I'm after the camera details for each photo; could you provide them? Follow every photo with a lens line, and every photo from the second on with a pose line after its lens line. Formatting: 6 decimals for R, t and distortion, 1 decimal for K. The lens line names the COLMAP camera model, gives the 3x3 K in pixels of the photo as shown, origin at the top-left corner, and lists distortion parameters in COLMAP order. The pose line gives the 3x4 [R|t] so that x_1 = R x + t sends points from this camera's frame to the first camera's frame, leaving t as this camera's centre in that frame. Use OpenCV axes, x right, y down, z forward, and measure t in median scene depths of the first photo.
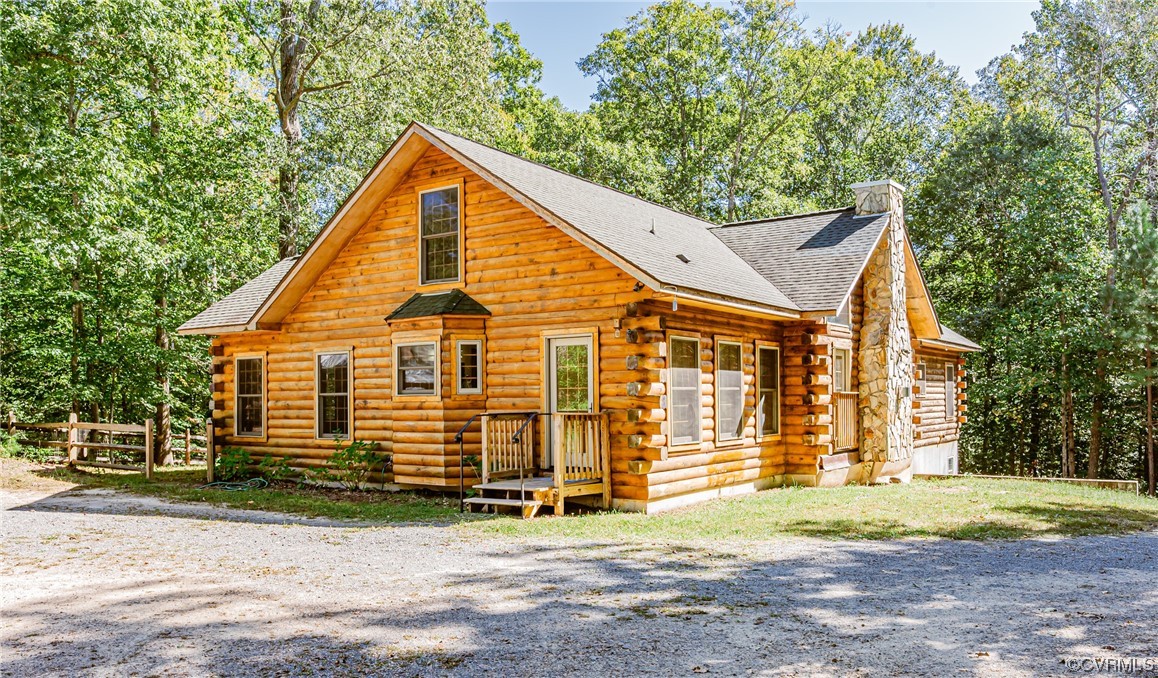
lens RADIAL K [[879.2, 0, 578.9], [0, 879.2, 335.3], [0, 0, 1]] dist [-0.024458, 0.004418]
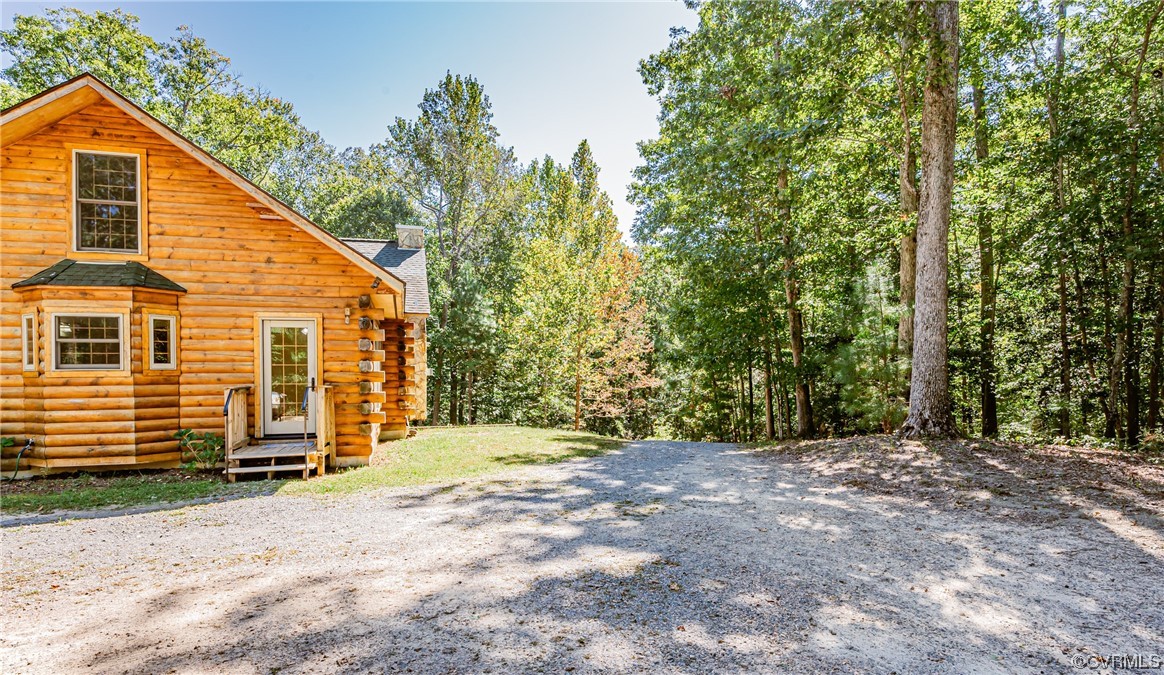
lens RADIAL K [[614.9, 0, 582.2], [0, 614.9, 342.2], [0, 0, 1]] dist [-0.010731, 0.000450]
pose [[0.626153, 0.044330, 0.778439, -0.371333], [-0.053623, 0.998467, -0.013726, 0.020248], [-0.777854, -0.033148, 0.627570, 0.197228]]
